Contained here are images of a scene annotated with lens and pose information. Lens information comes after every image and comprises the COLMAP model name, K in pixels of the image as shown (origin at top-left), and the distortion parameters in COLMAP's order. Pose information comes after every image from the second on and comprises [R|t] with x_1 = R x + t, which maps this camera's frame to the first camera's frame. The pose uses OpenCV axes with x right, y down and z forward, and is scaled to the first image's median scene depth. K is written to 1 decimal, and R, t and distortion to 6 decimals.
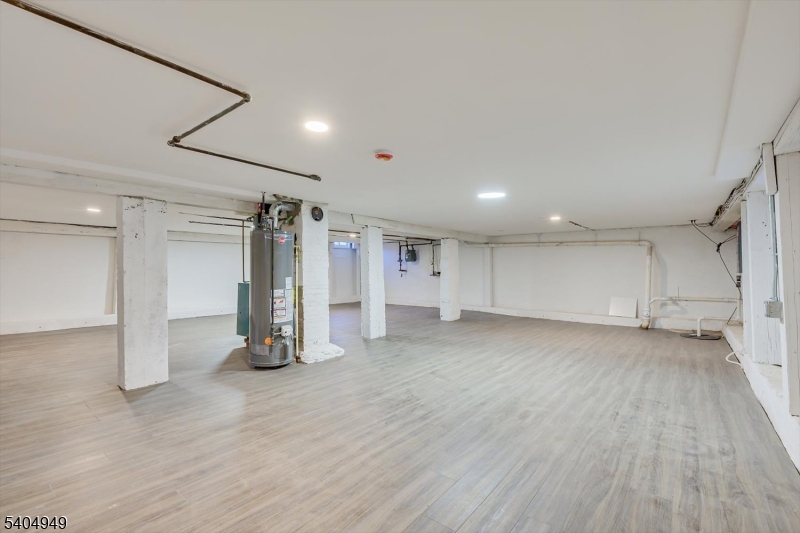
lens RADIAL K [[334.5, 0, 401.0], [0, 334.5, 267.4], [0, 0, 1]] dist [-0.001496, -0.000578]
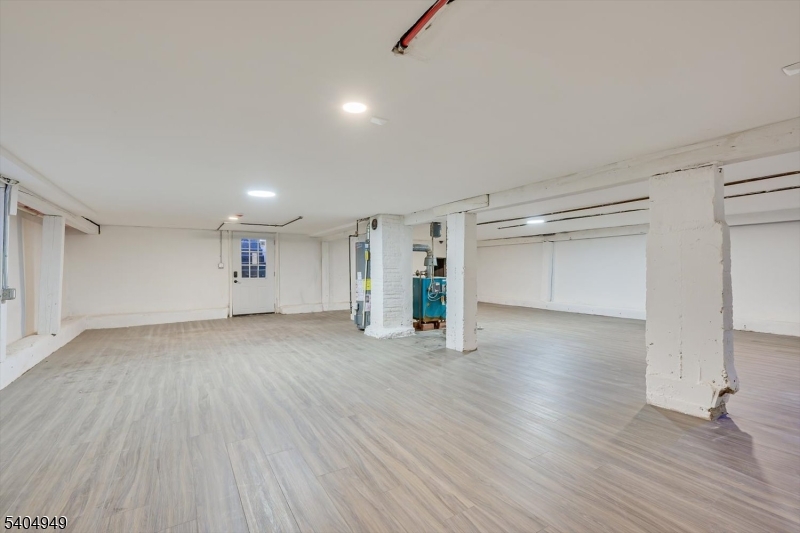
lens RADIAL K [[334.5, 0, 399.8], [0, 334.5, 269.1], [0, 0, 1]] dist [-0.001496, -0.000578]
pose [[-0.267791, -0.001107, -0.963476, 1.359952], [0.012037, 0.999917, -0.004494, 0.031459], [0.963402, -0.012801, -0.267756, 1.999442]]
